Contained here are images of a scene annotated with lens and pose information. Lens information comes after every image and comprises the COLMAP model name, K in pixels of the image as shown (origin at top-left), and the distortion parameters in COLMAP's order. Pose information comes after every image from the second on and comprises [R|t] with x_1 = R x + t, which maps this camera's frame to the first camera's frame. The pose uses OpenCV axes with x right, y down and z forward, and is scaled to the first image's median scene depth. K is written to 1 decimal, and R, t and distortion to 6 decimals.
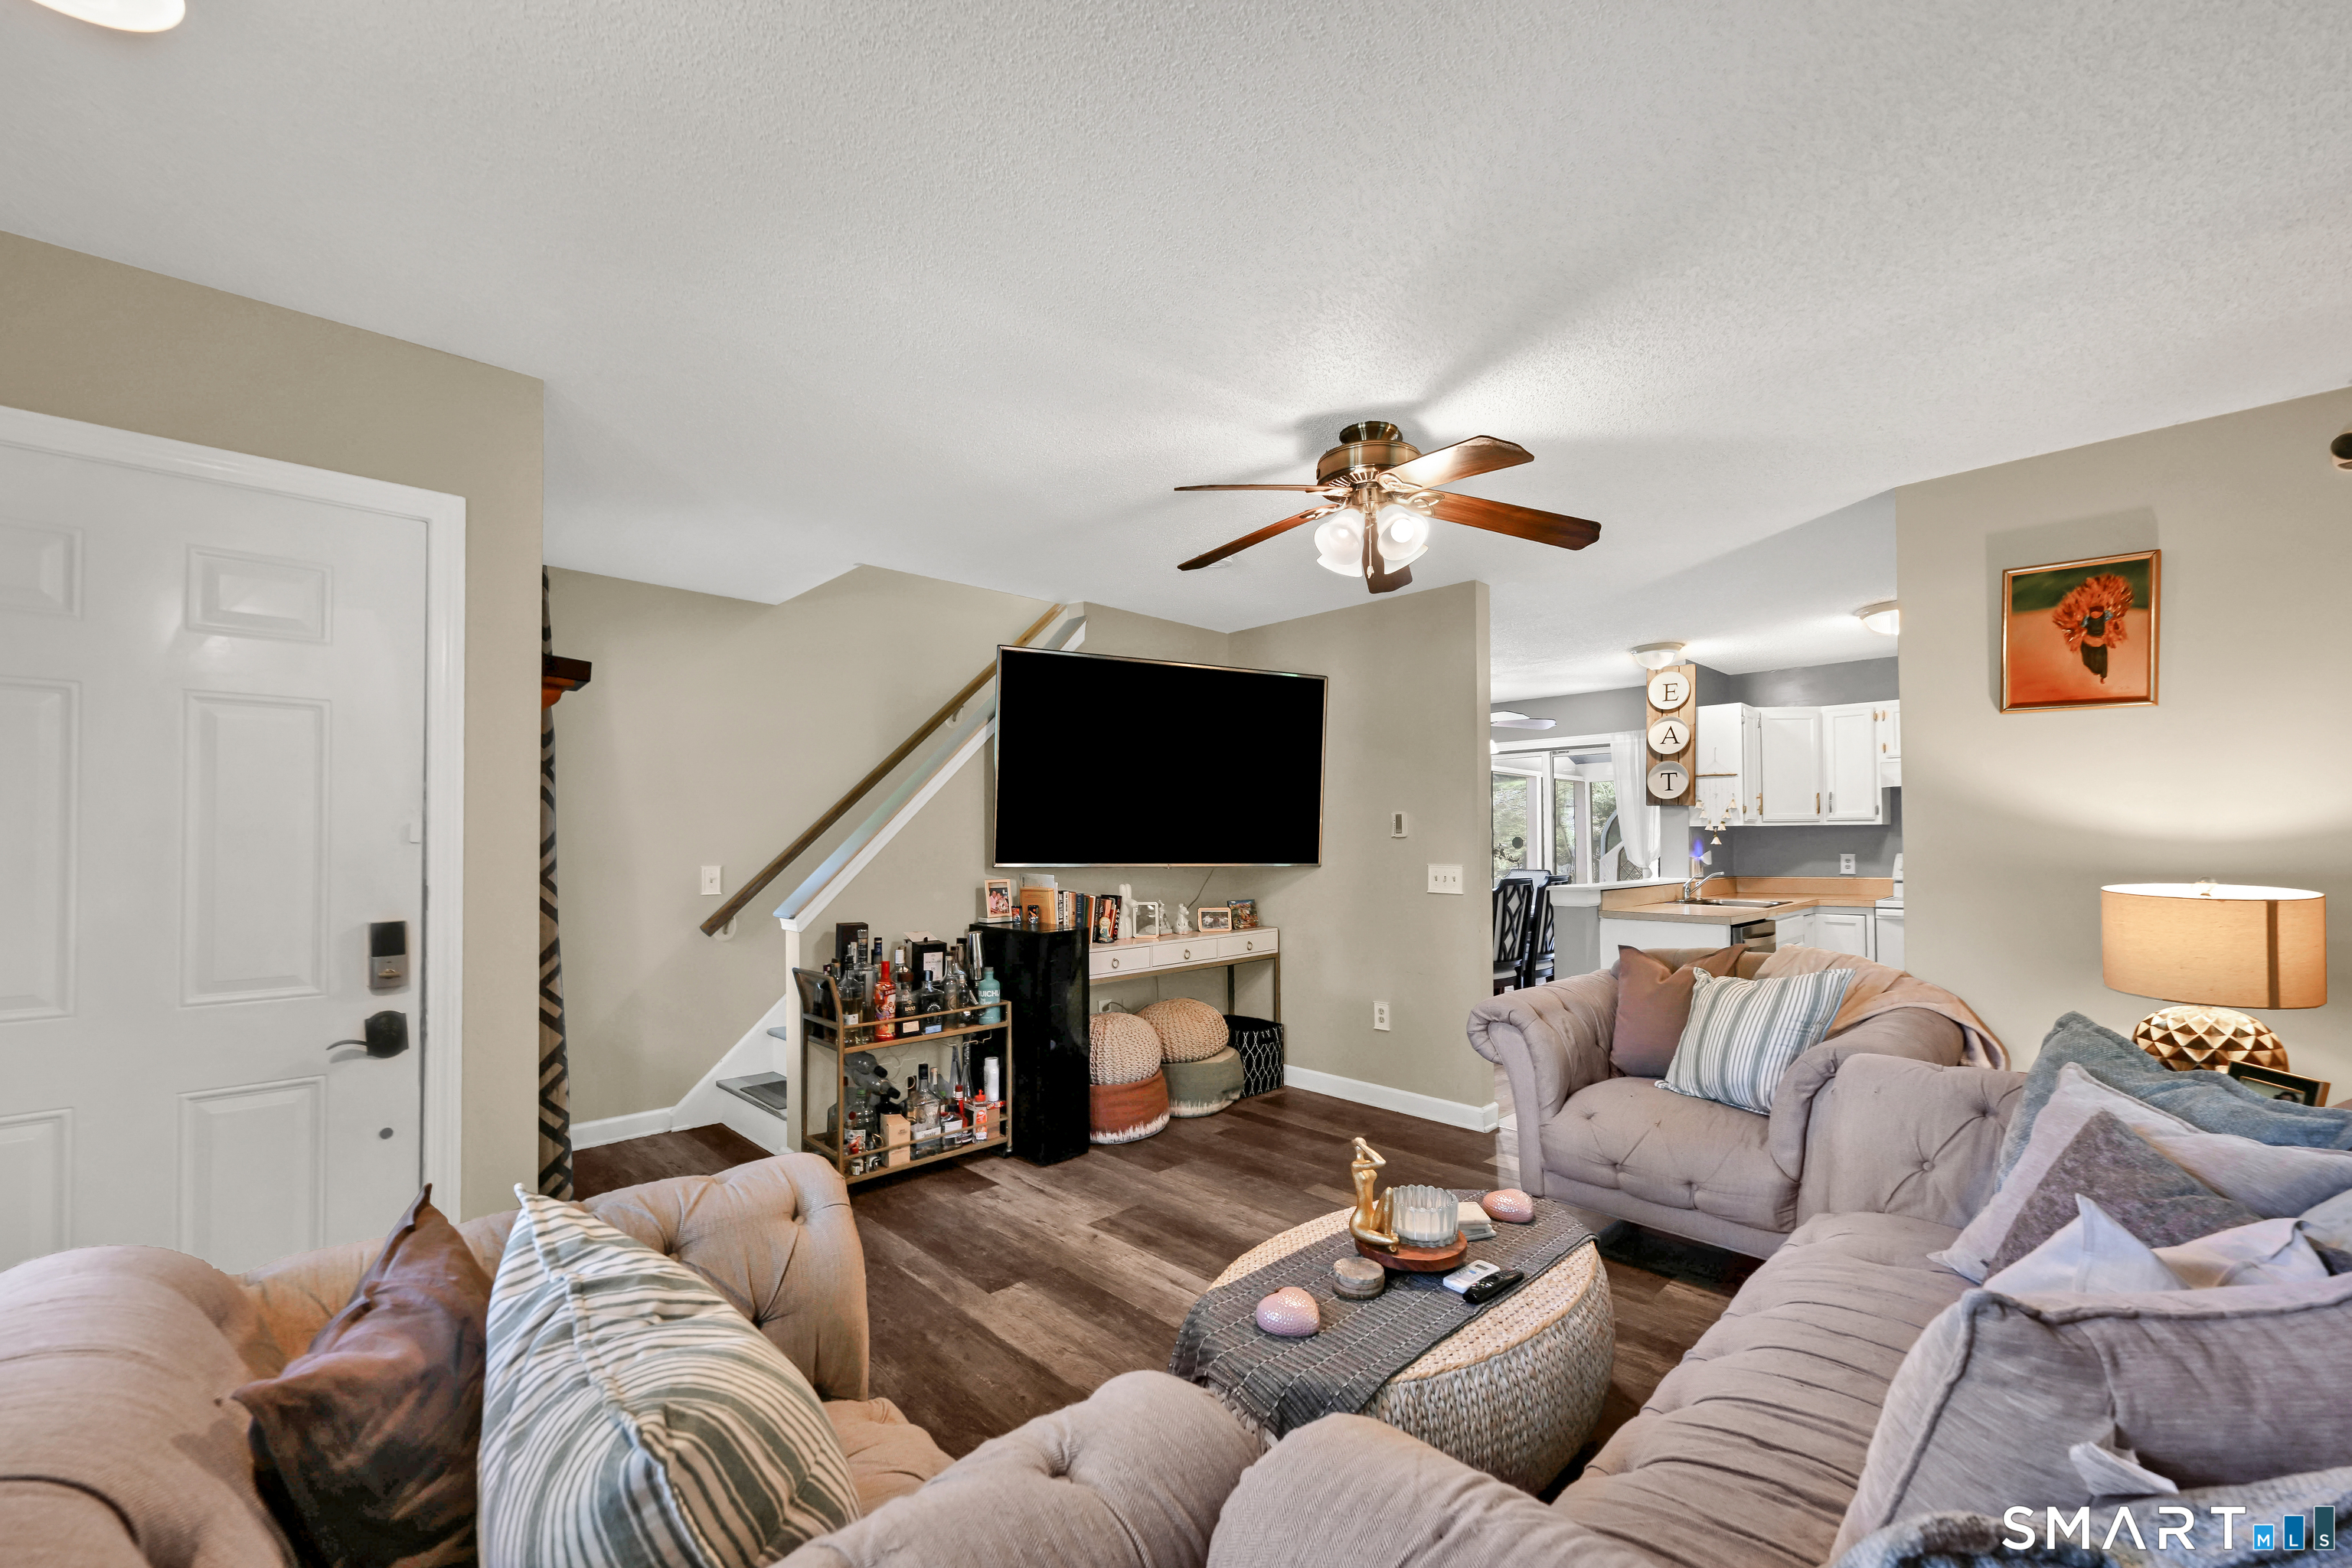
lens RADIAL K [[936.8, 0, 1178.2], [0, 936.8, 824.3], [0, 0, 1]] dist [-0.000397, -0.000034]
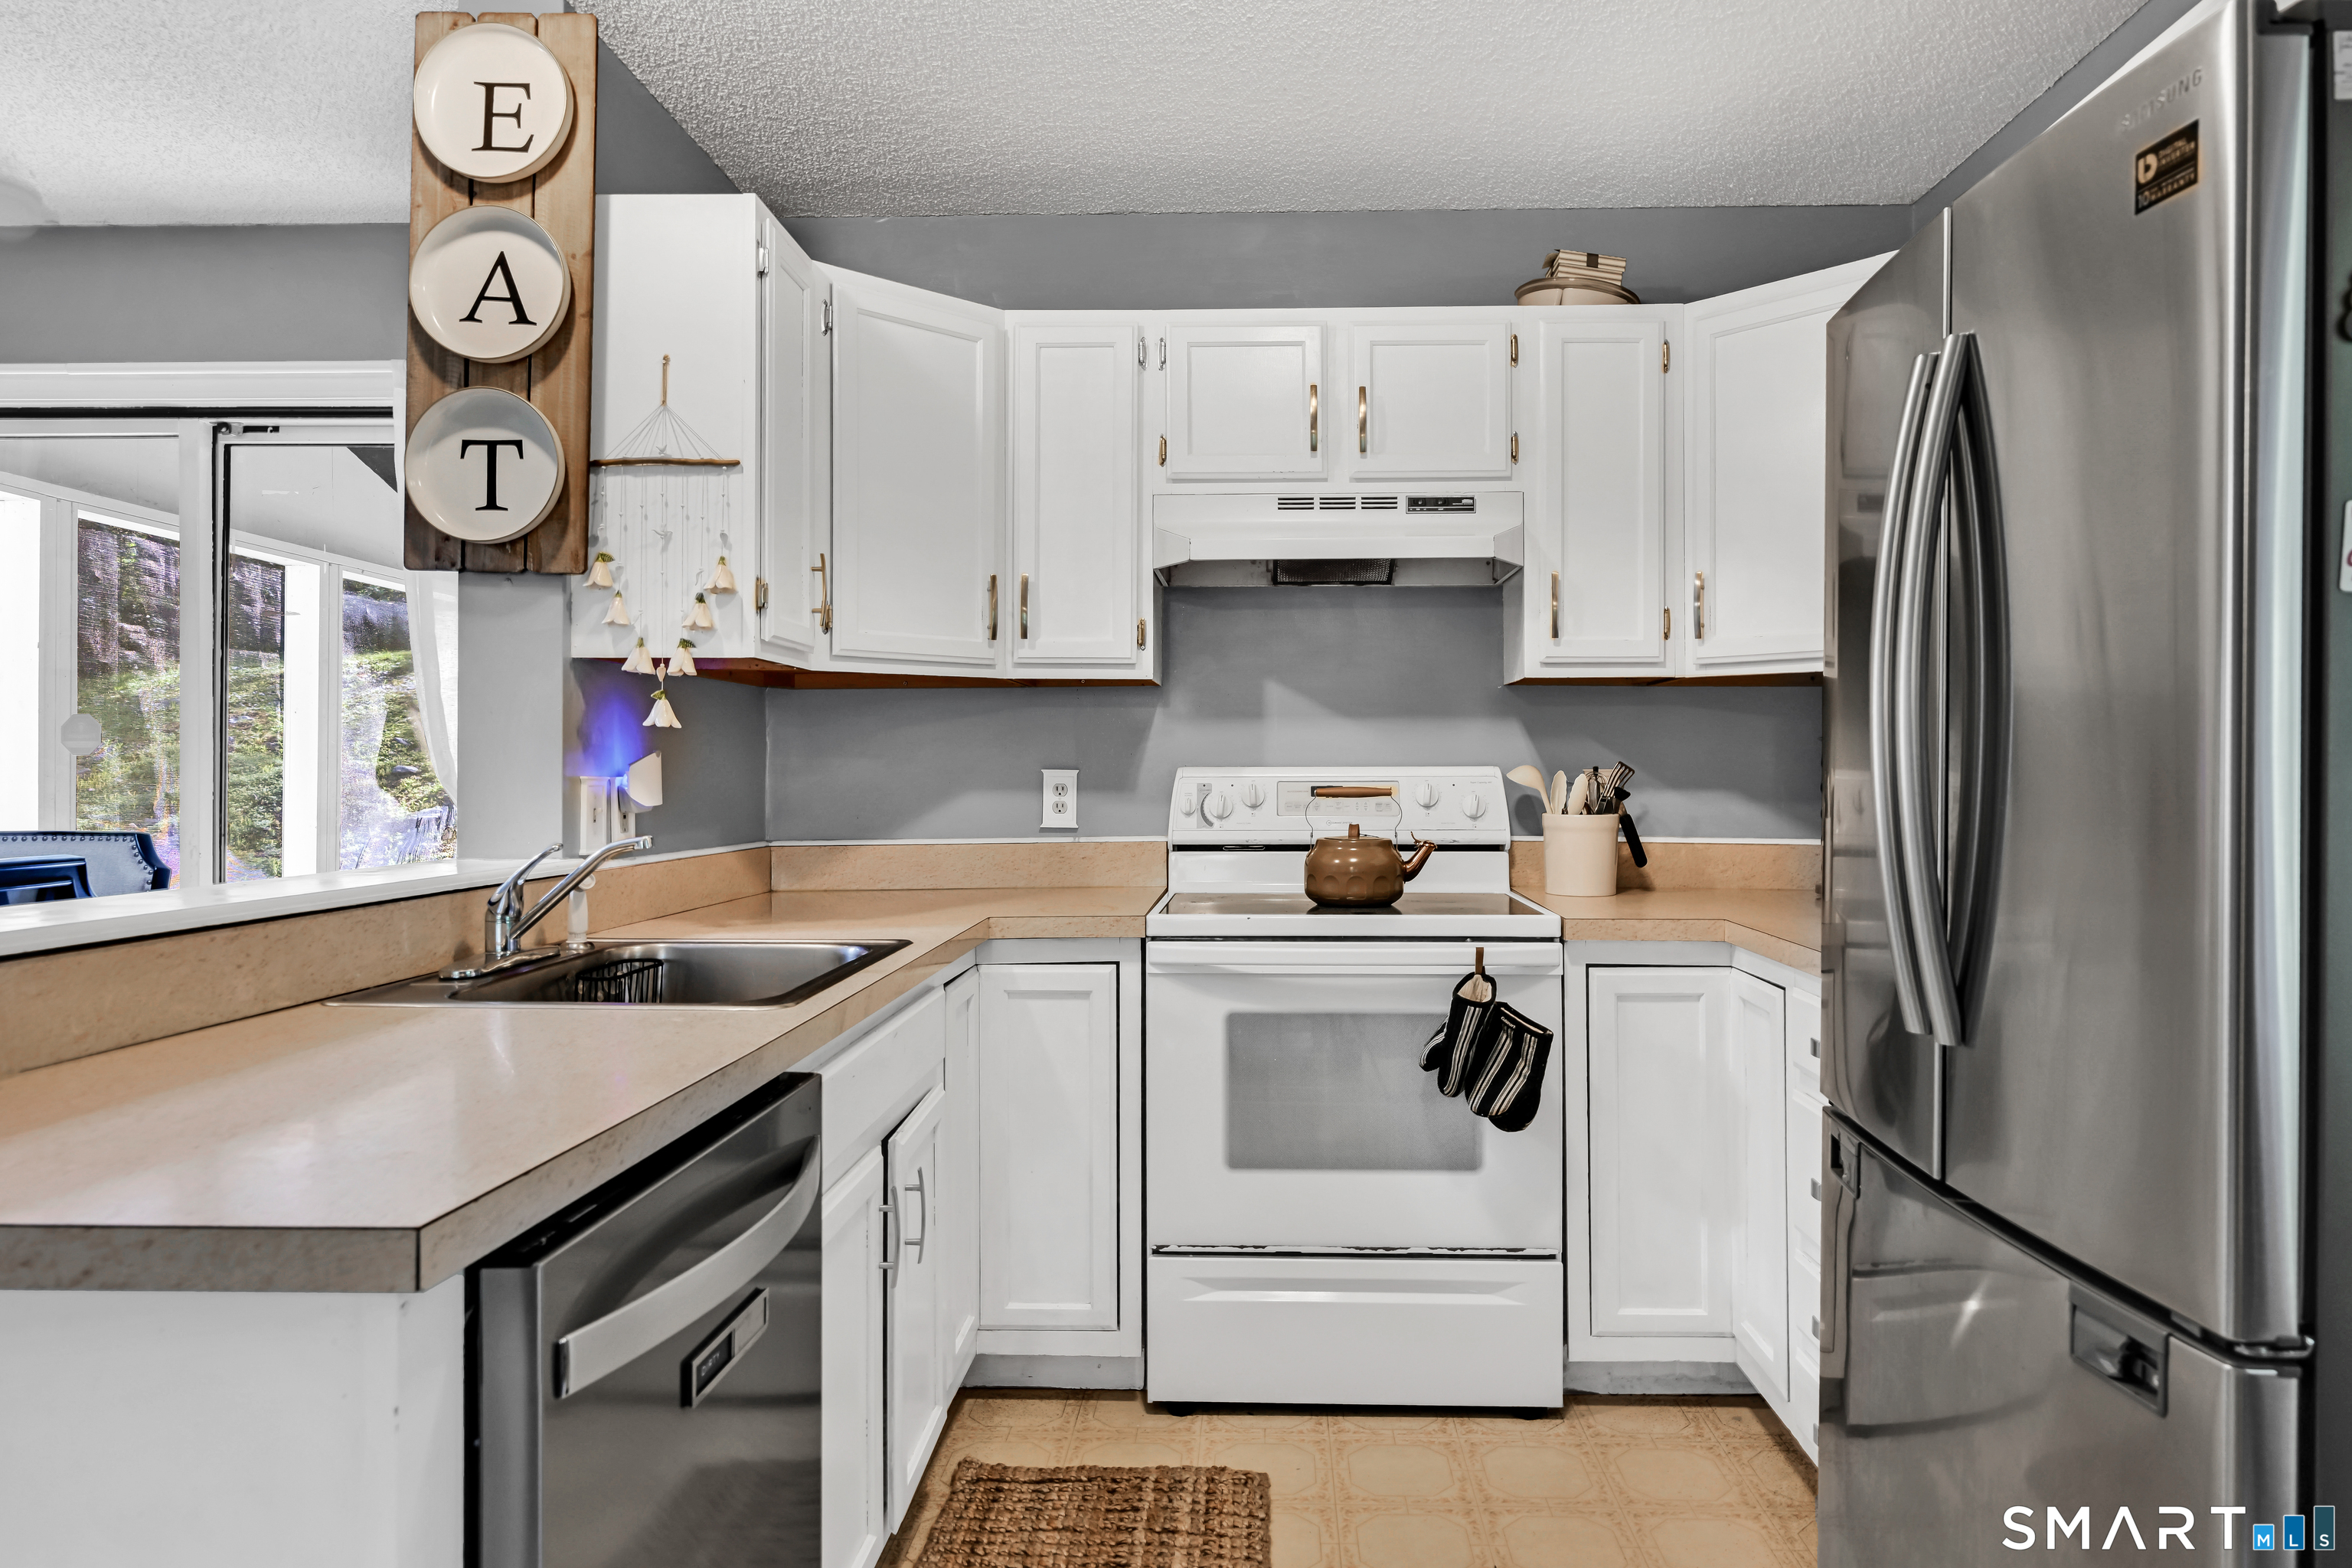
lens RADIAL K [[950.1, 0, 1168.5], [0, 950.1, 778.4], [0, 0, 1]] dist [0.000627, 0.000047]
pose [[0.693067, 0.006908, 0.720840, 0.481032], [-0.018643, 0.999791, 0.008344, 0.030718], [-0.720632, -0.019221, 0.693051, 0.715250]]
